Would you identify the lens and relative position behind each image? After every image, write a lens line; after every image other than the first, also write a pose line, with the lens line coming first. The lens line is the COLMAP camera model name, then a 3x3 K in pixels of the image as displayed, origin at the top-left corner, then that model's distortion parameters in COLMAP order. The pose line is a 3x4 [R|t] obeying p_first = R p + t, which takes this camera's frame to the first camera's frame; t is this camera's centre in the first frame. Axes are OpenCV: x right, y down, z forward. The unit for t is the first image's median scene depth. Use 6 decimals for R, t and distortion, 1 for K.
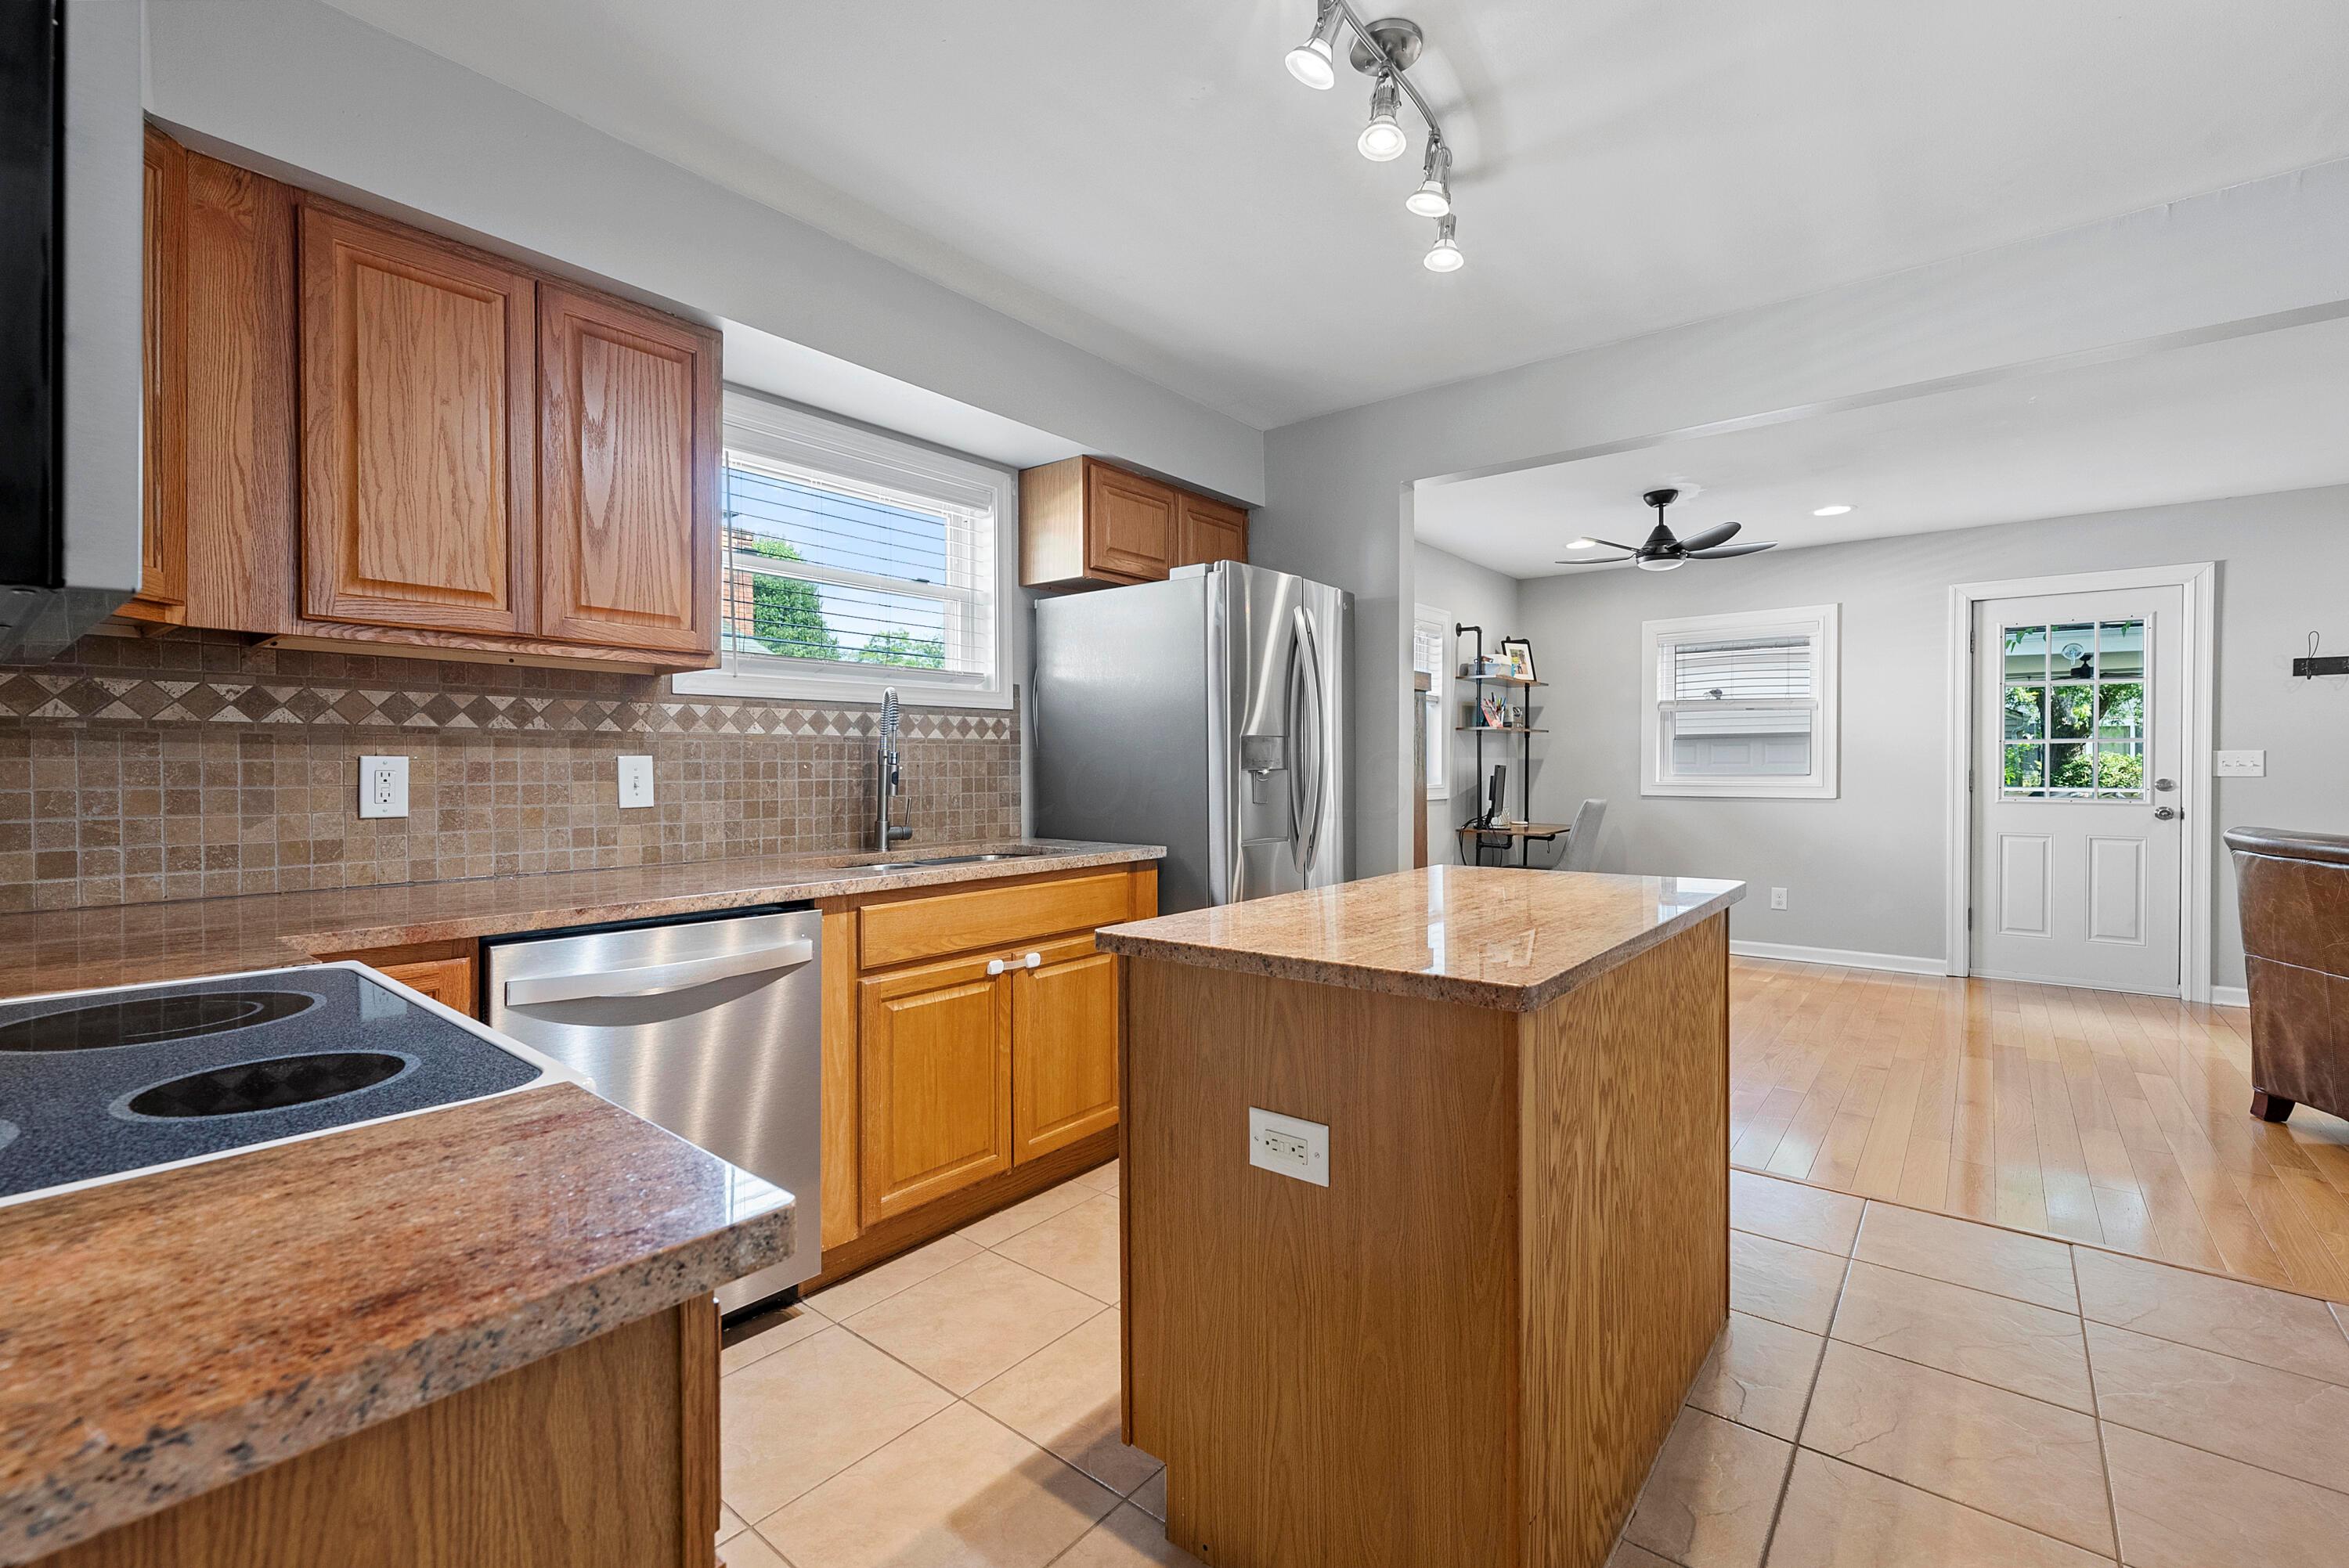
lens RADIAL K [[1012.0, 0, 1174.5], [0, 1012.0, 784.0], [0, 0, 1]] dist [-0.000431, -0.000106]
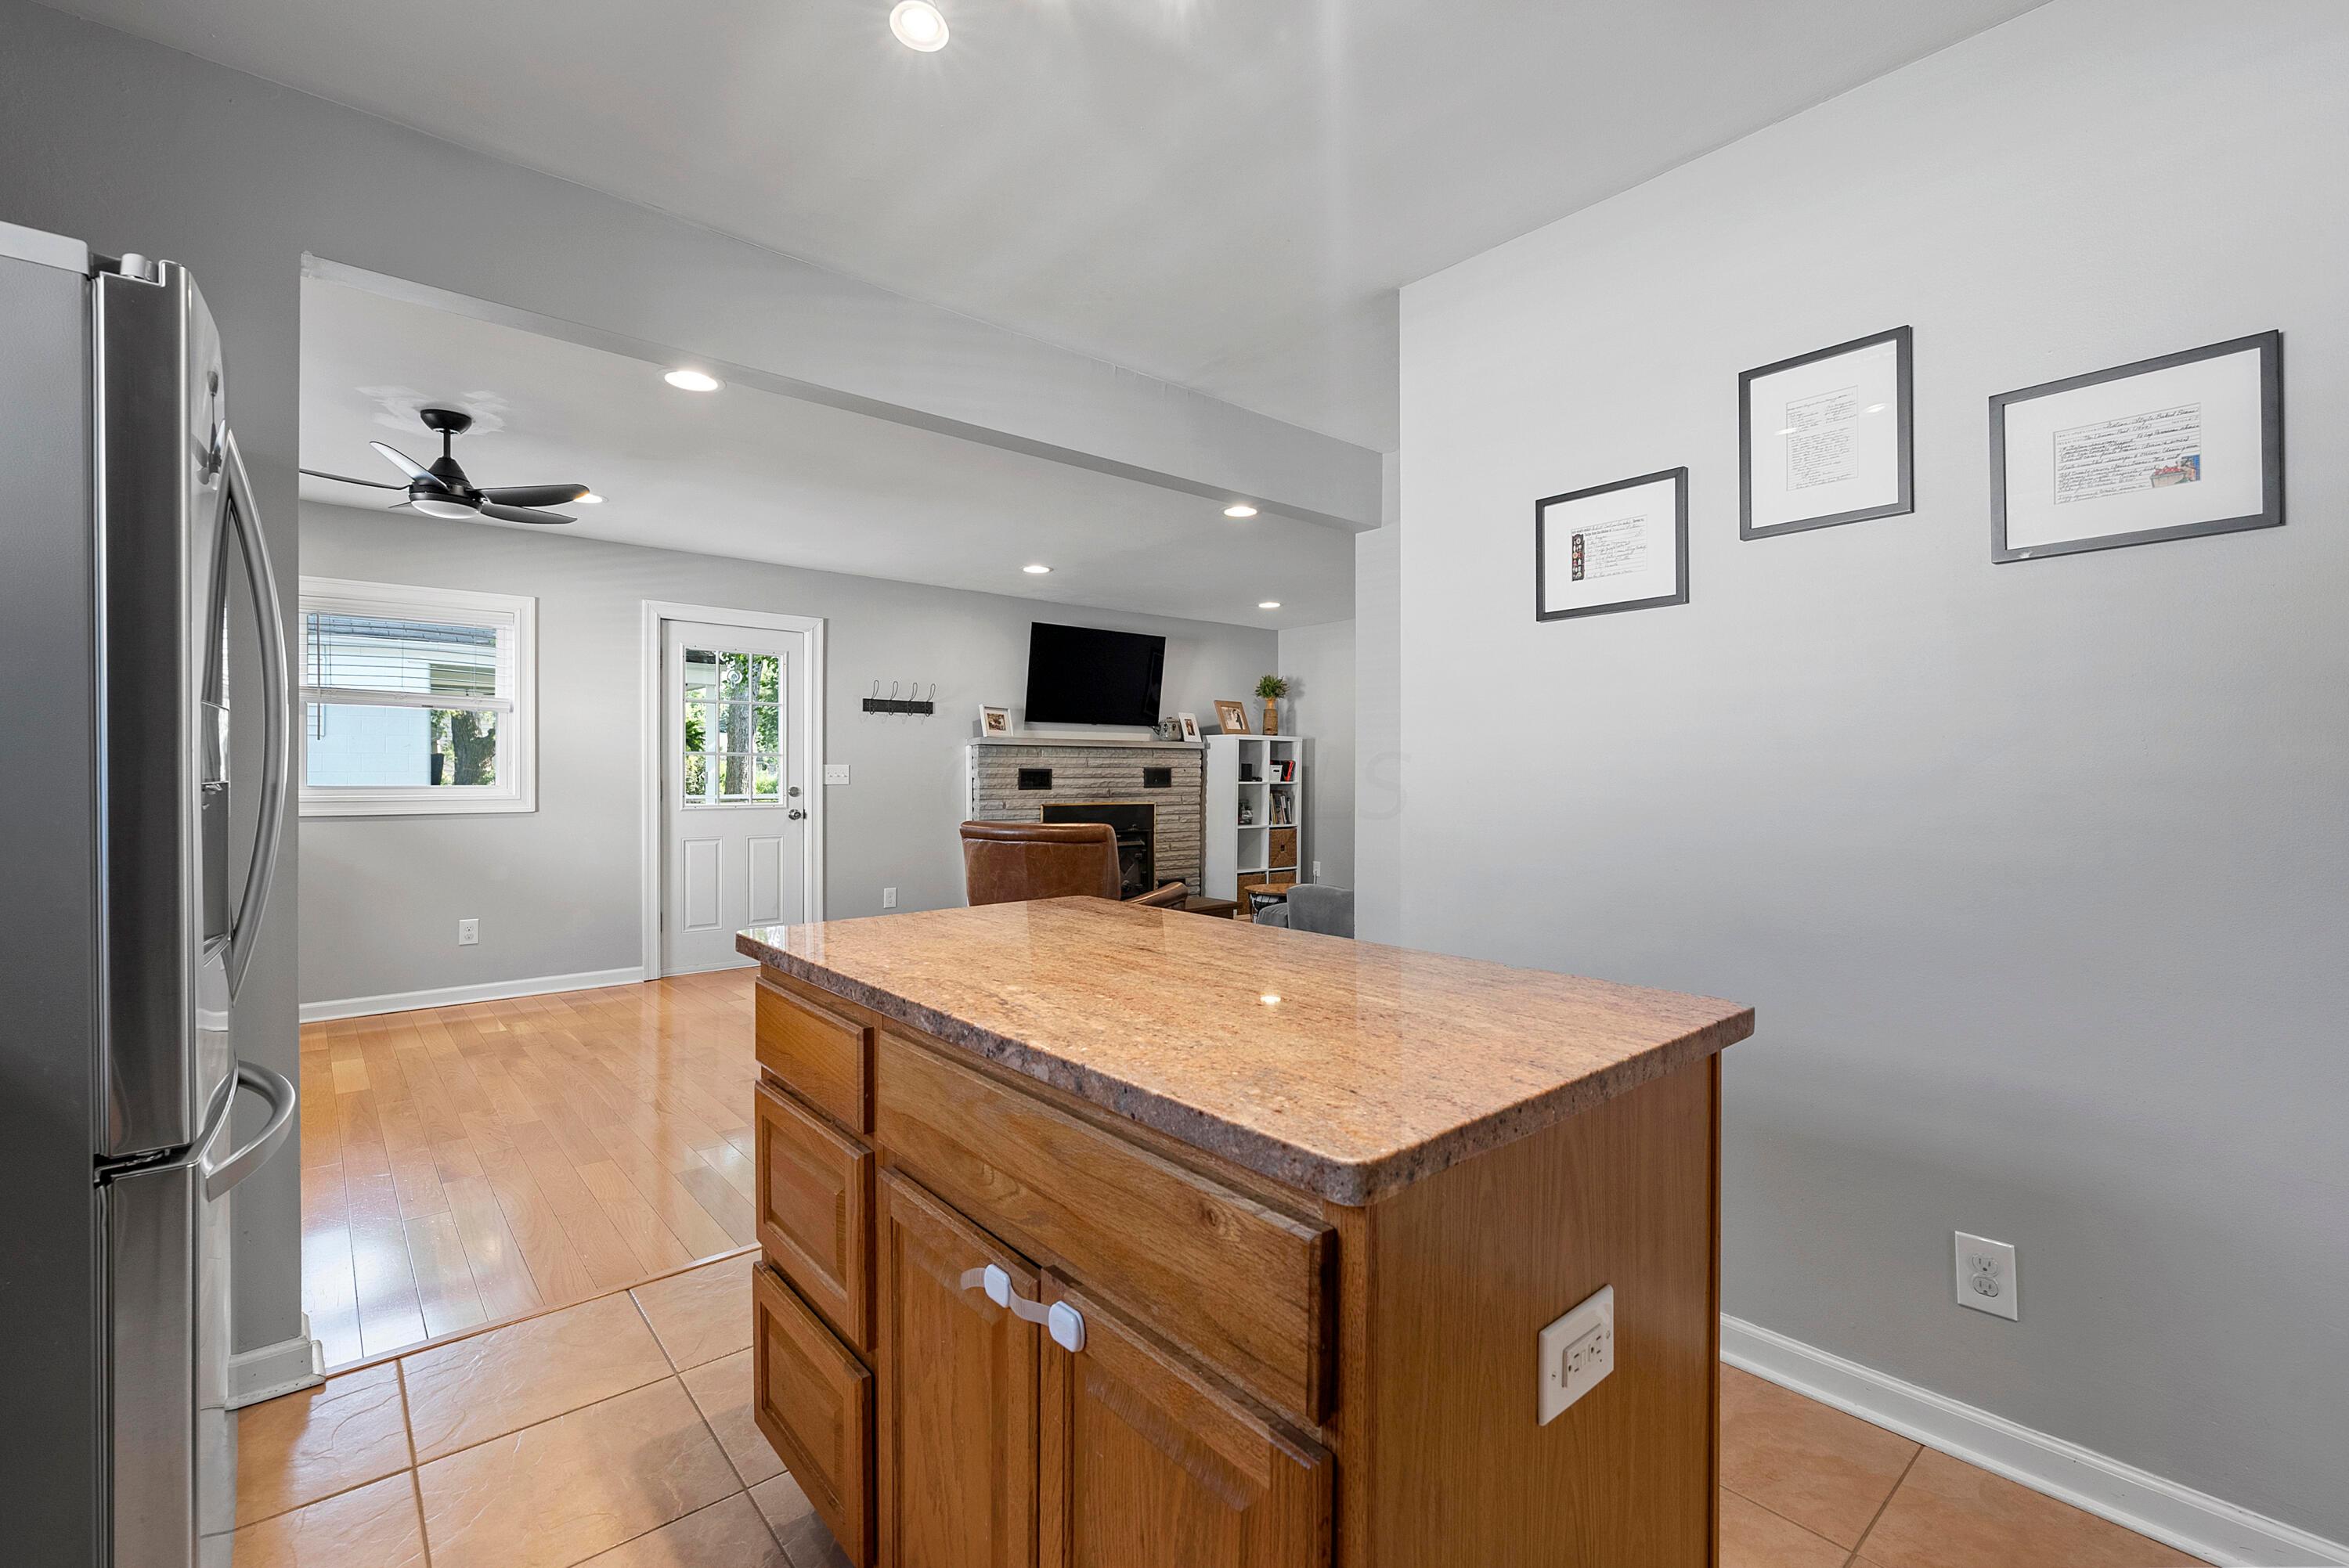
lens RADIAL K [[1012.0, 0, 1174.5], [0, 1012.0, 784.0], [0, 0, 1]] dist [-0.000431, -0.000106]
pose [[0.170529, -0.006484, 0.985331, -0.638693], [0.016026, 0.999864, 0.003806, -0.021664], [-0.985222, 0.015142, 0.170610, 1.250687]]
